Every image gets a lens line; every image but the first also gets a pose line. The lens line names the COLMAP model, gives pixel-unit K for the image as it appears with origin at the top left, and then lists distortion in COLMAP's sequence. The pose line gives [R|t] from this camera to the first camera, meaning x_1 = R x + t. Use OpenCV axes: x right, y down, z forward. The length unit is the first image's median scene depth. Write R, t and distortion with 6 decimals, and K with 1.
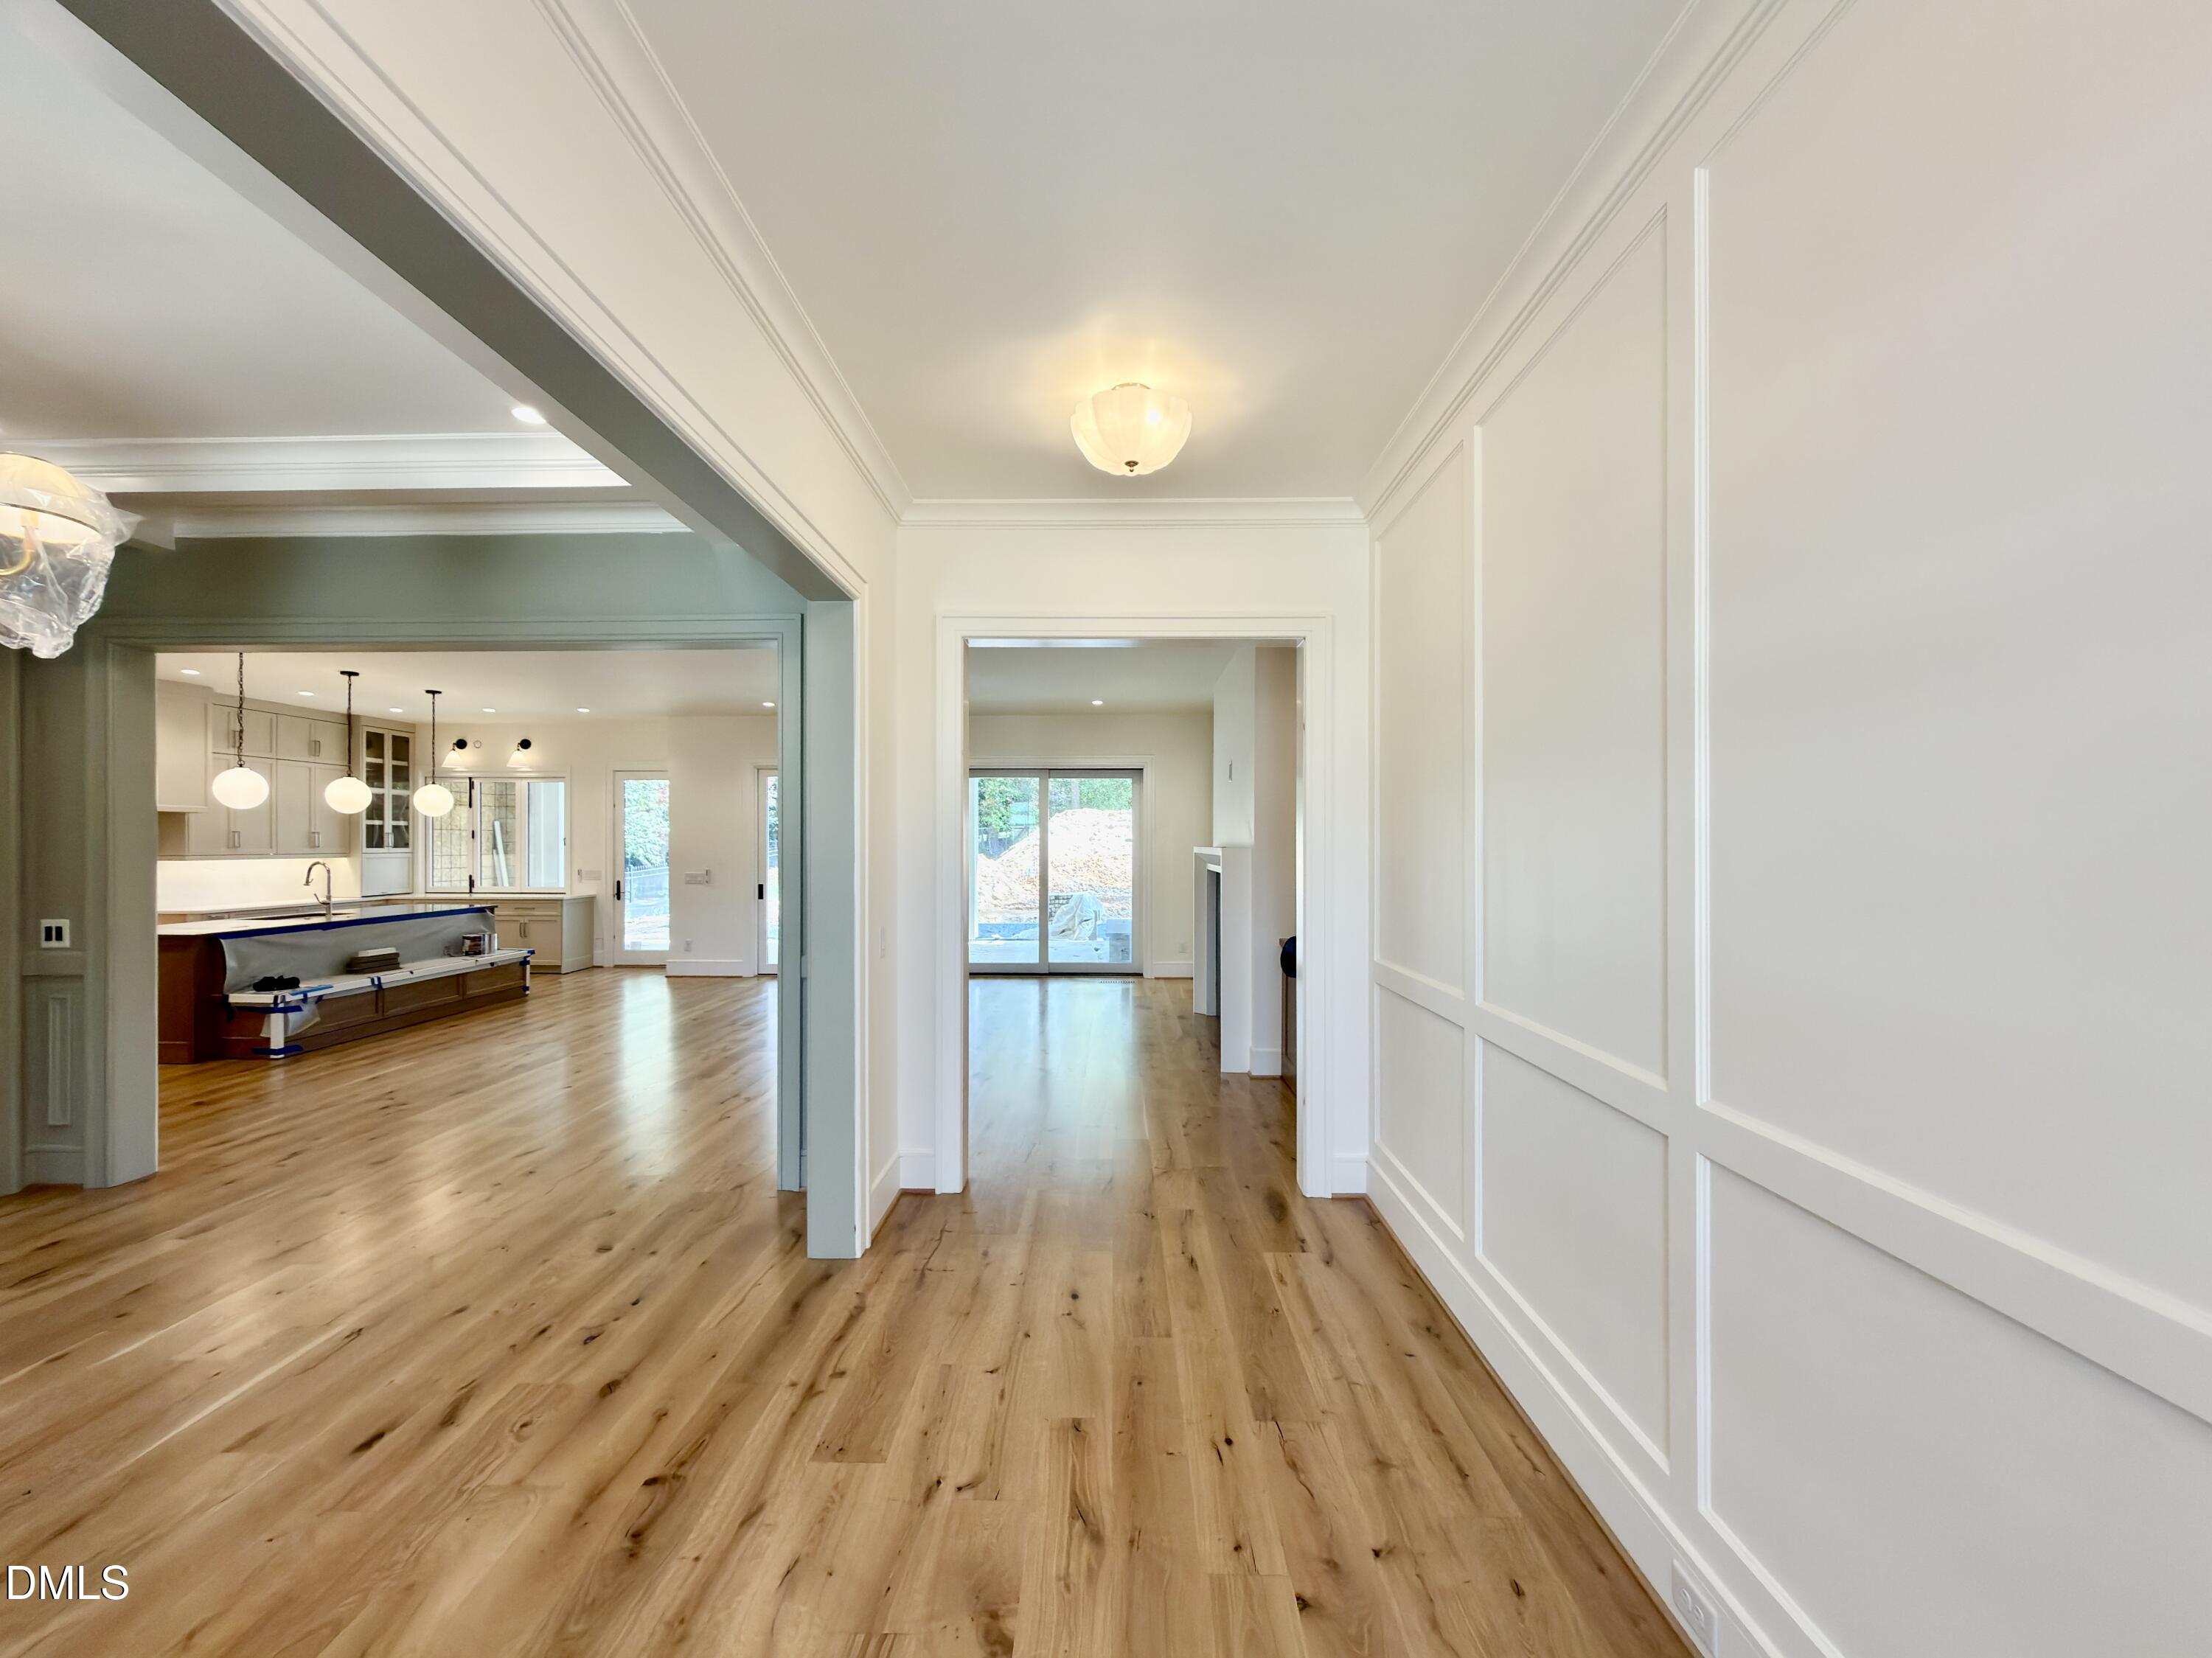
lens RADIAL K [[898.5, 0, 1097.6], [0, 898.5, 847.5], [0, 0, 1]] dist [-0.000055, 0.000699]
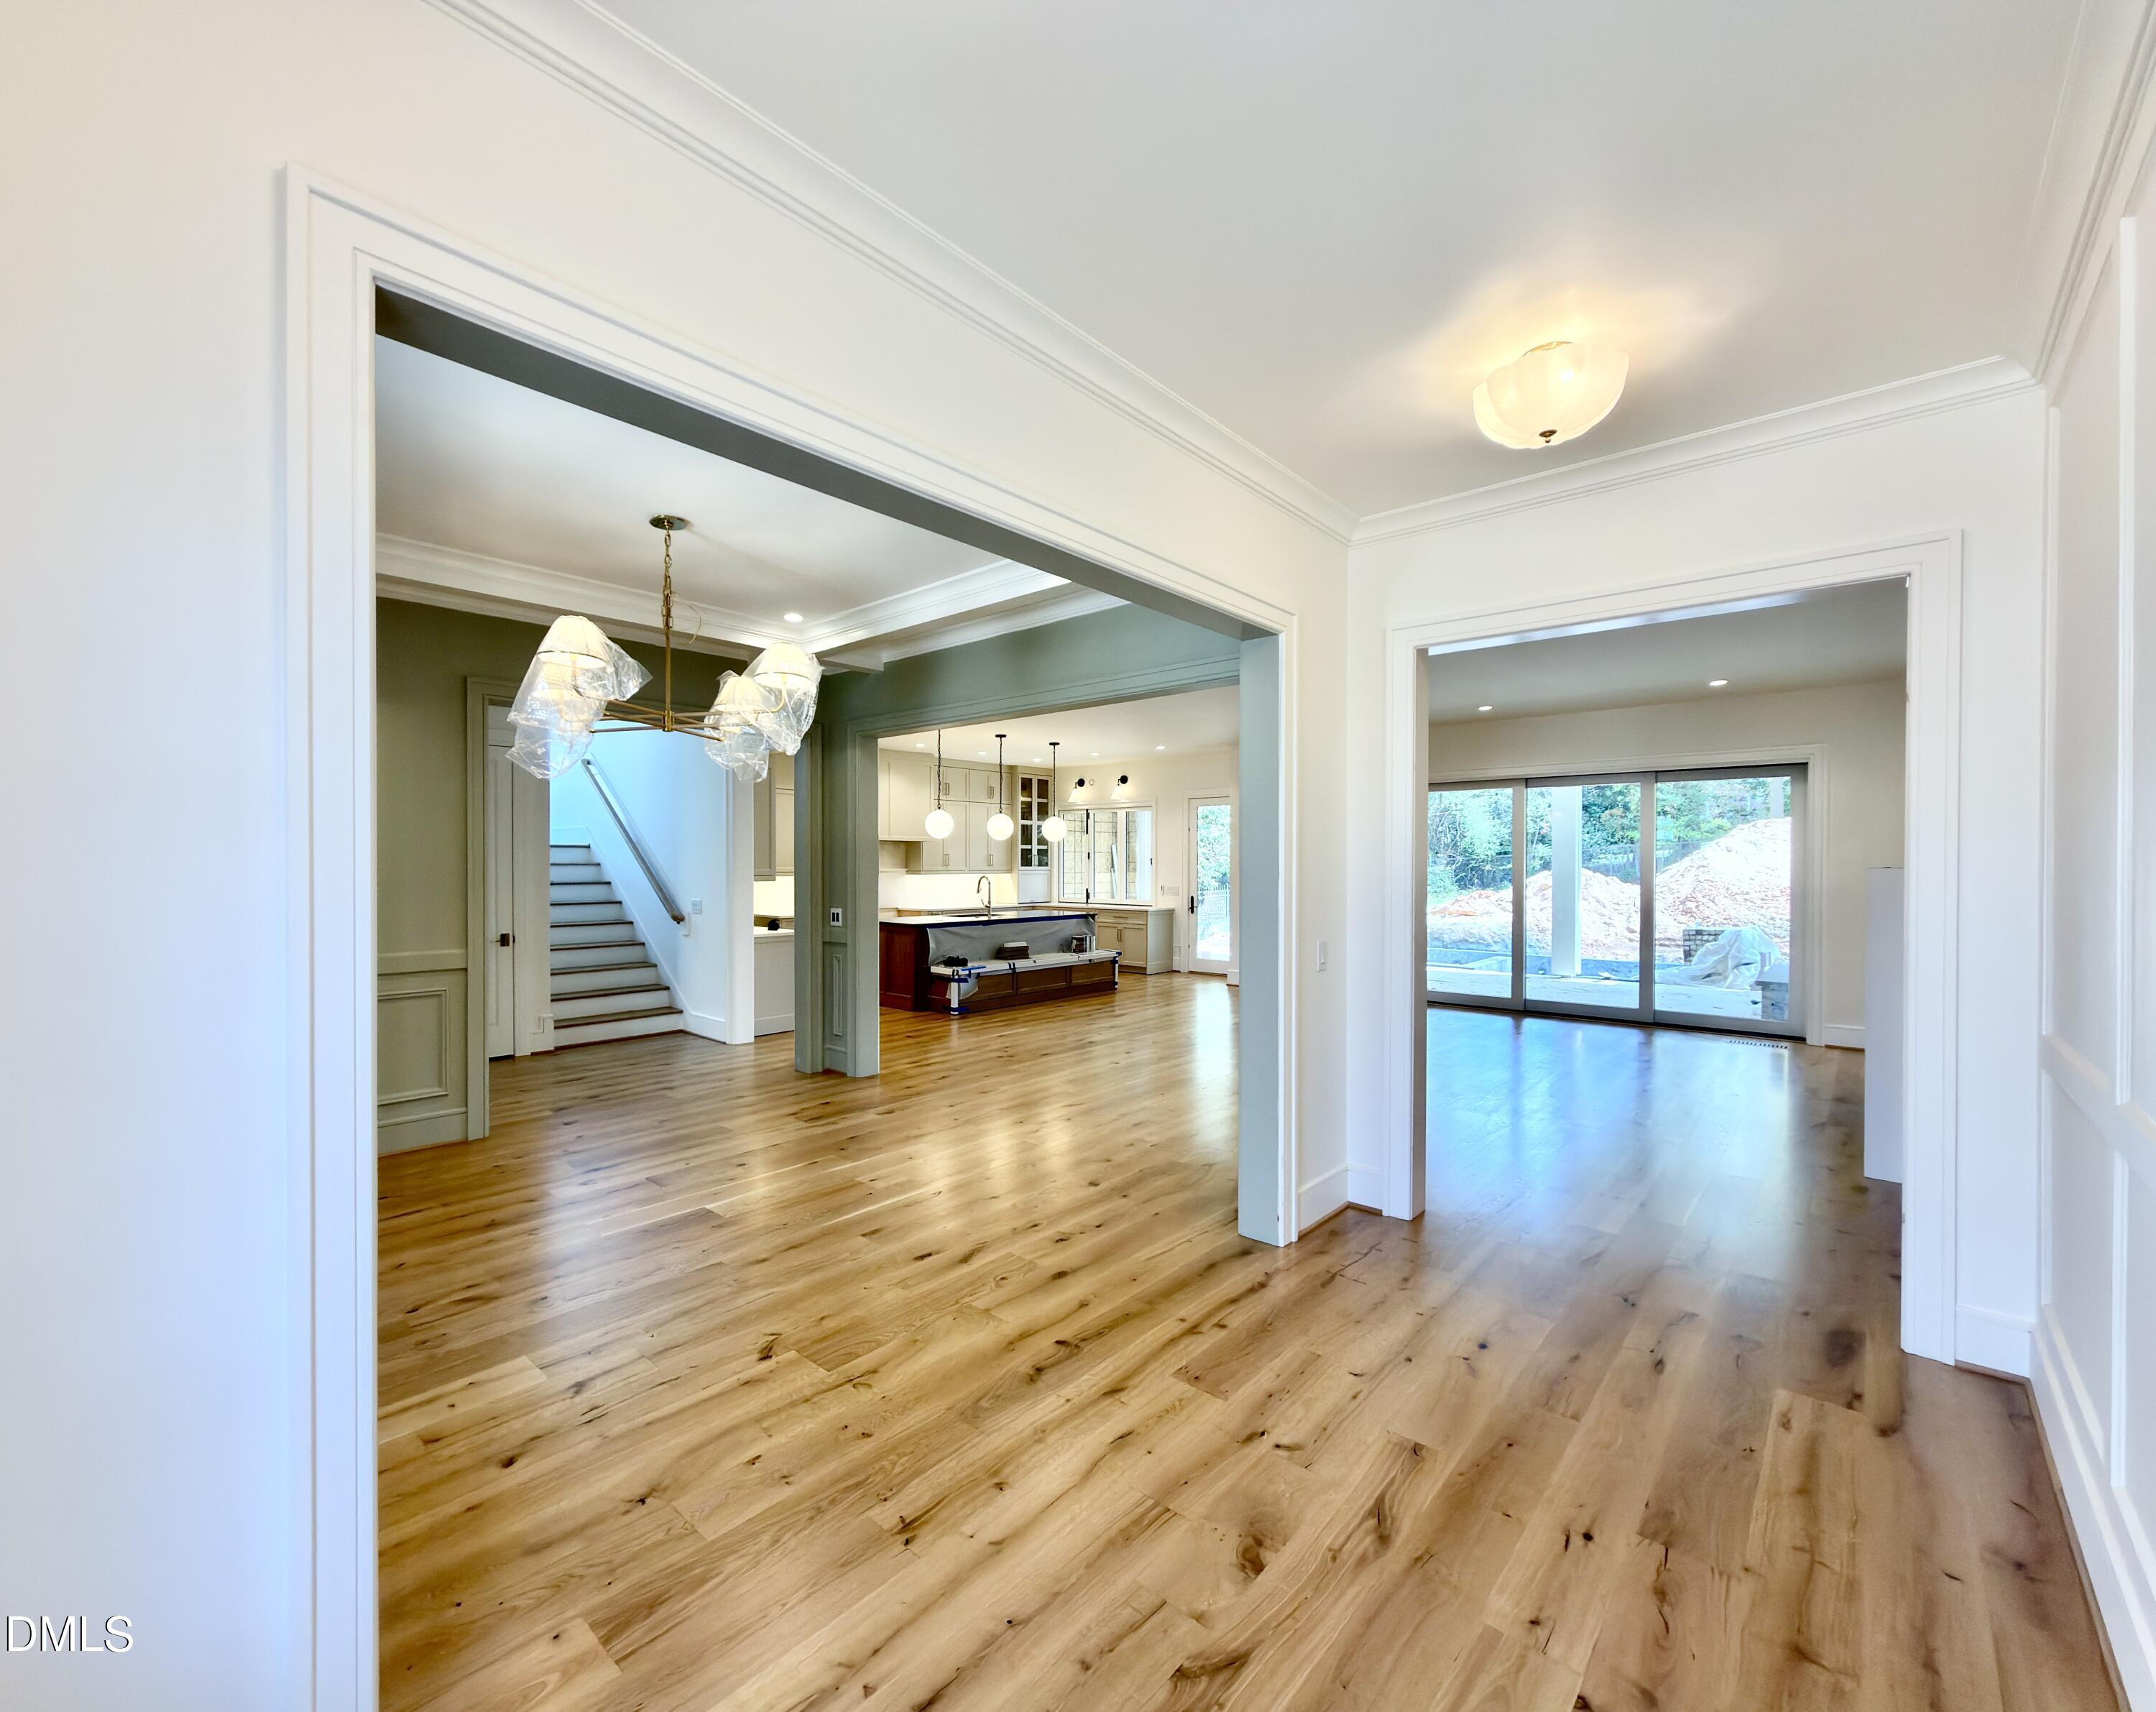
lens RADIAL K [[926.8, 0, 1006.6], [0, 926.8, 871.7], [0, 0, 1]] dist [0.000904, 0.000124]
pose [[0.739565, 0.006833, -0.673051, 0.126281], [-0.004794, 0.999977, 0.004885, 0.002984], [0.673069, -0.000386, 0.739580, -0.021002]]
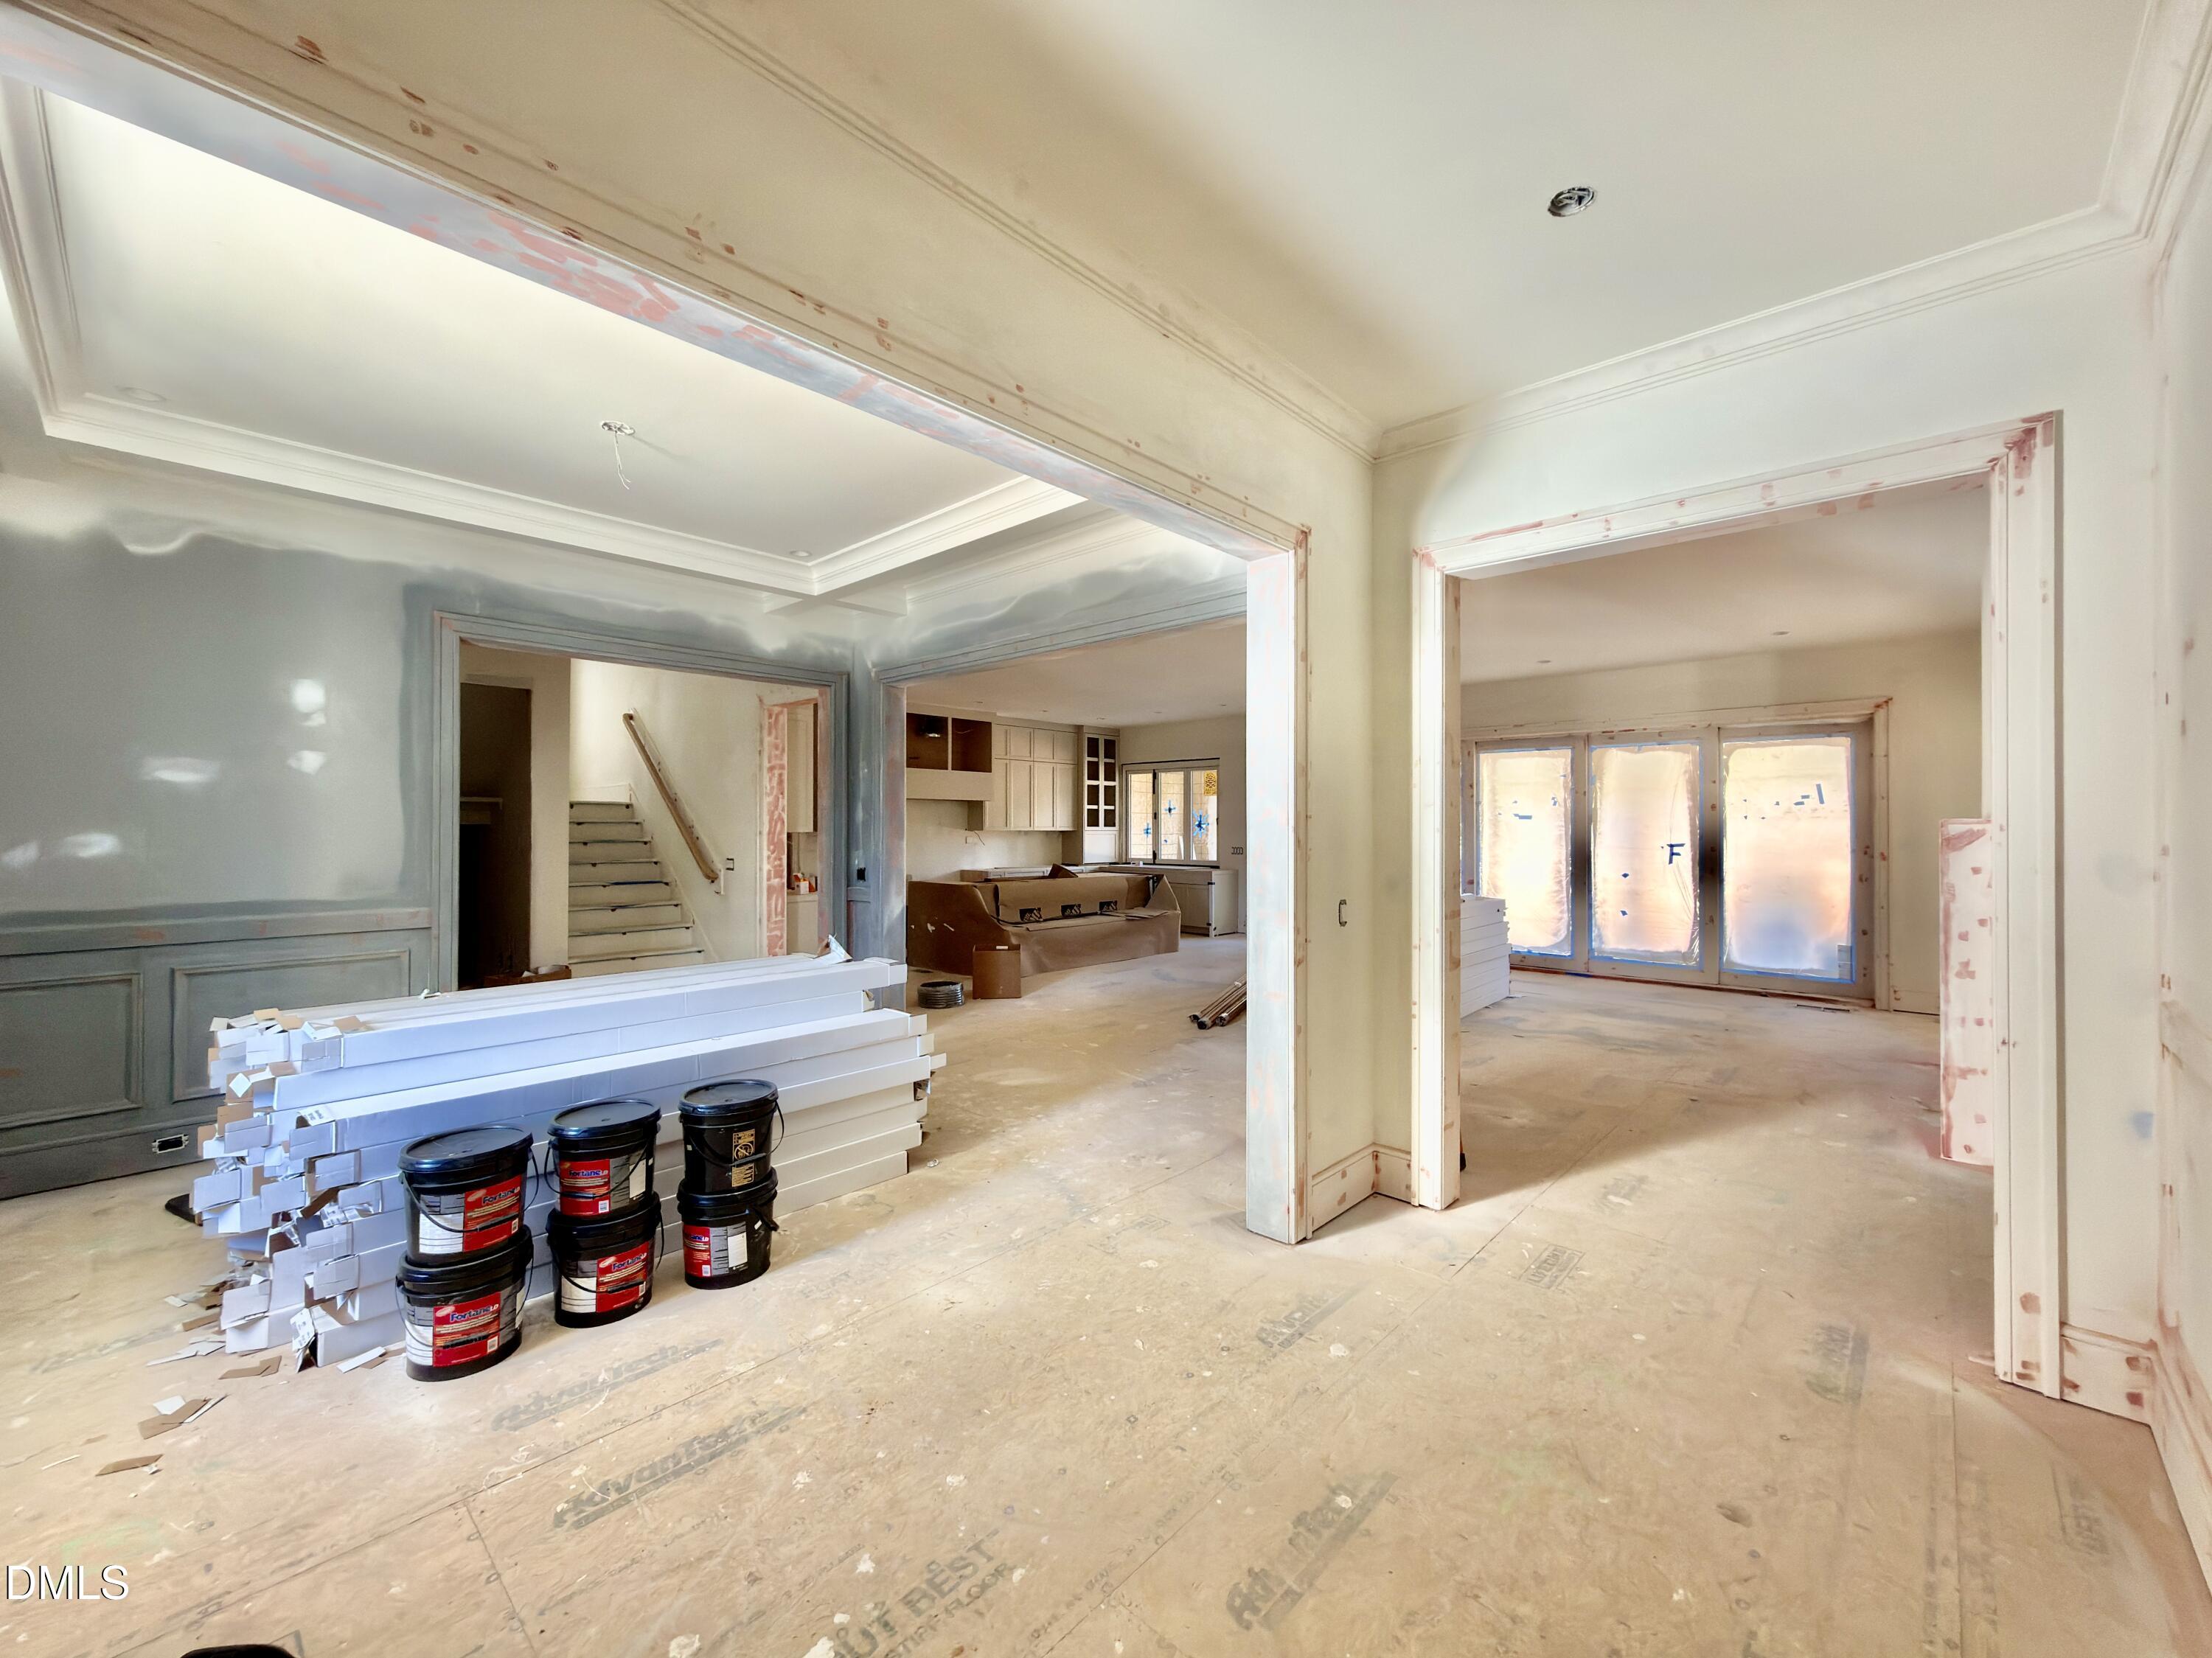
lens RADIAL K [[890.3, 0, 1111.4], [0, 890.3, 829.9], [0, 0, 1]] dist [-0.001648, 0.000845]
pose [[0.744206, 0.002059, -0.667947, 0.119221], [-0.005018, 0.999984, -0.002509, 0.013472], [0.667932, 0.005219, 0.744204, 0.096760]]
